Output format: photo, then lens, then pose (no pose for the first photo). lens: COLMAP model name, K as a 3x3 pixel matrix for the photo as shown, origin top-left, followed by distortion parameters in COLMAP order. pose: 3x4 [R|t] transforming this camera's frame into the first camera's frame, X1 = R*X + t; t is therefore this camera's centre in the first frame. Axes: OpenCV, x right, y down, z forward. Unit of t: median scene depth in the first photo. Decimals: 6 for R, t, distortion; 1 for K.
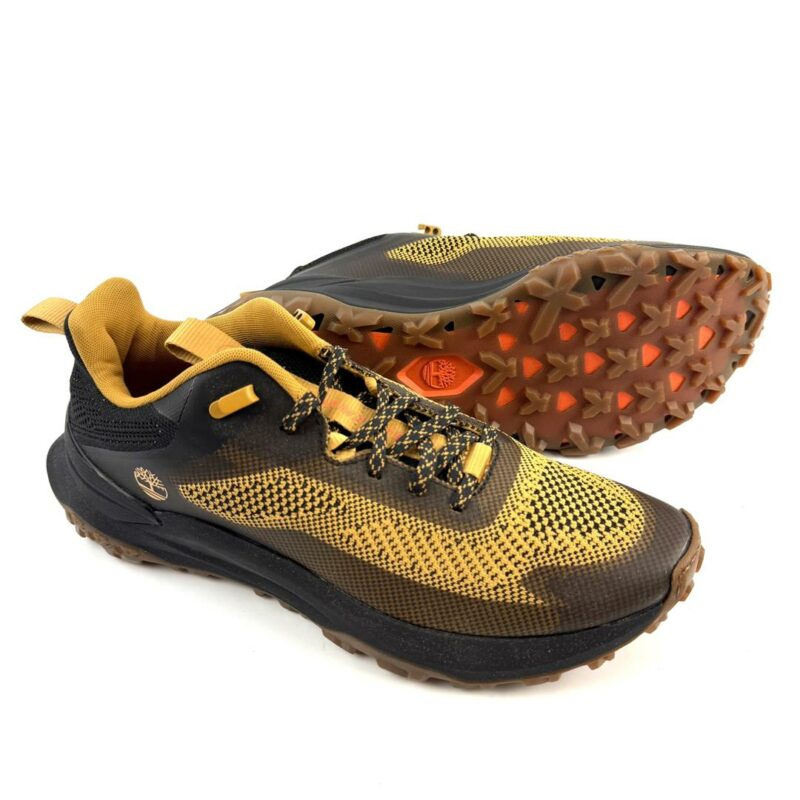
lens RADIAL K [[775.1, 0, 400.0], [0, 775.1, 400.0], [0, 0, 1]] dist [0.001133, -0.337951]
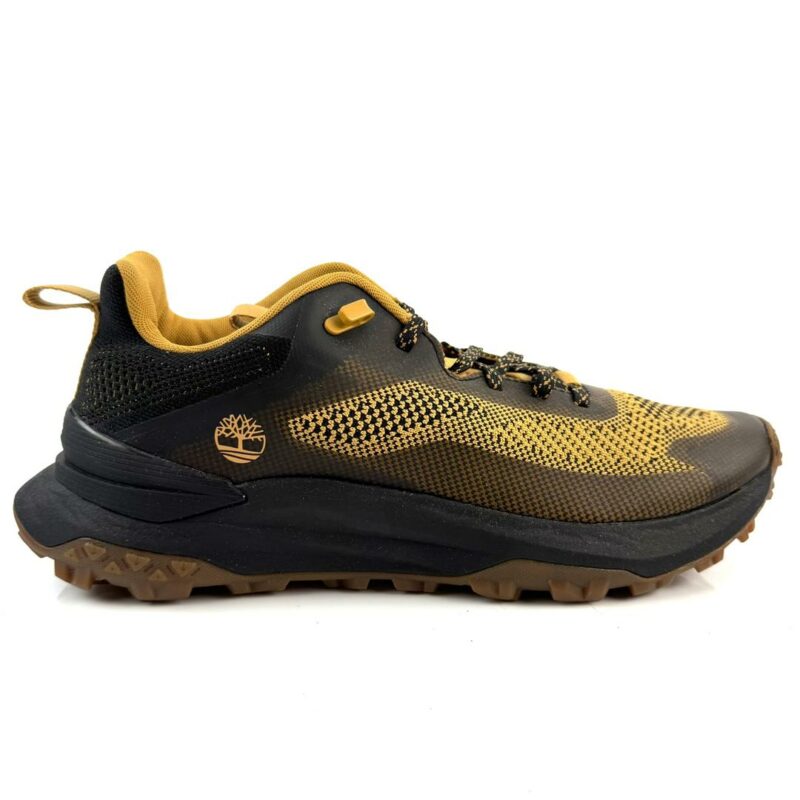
lens RADIAL K [[775.1, 0, 400.0], [0, 775.1, 400.0], [0, 0, 1]] dist [0.001133, -0.337951]
pose [[0.911462, -0.037972, 0.409627, -0.543231], [0.226700, 0.877259, -0.423111, 0.496803], [-0.343283, 0.478512, 0.808197, 0.269228]]
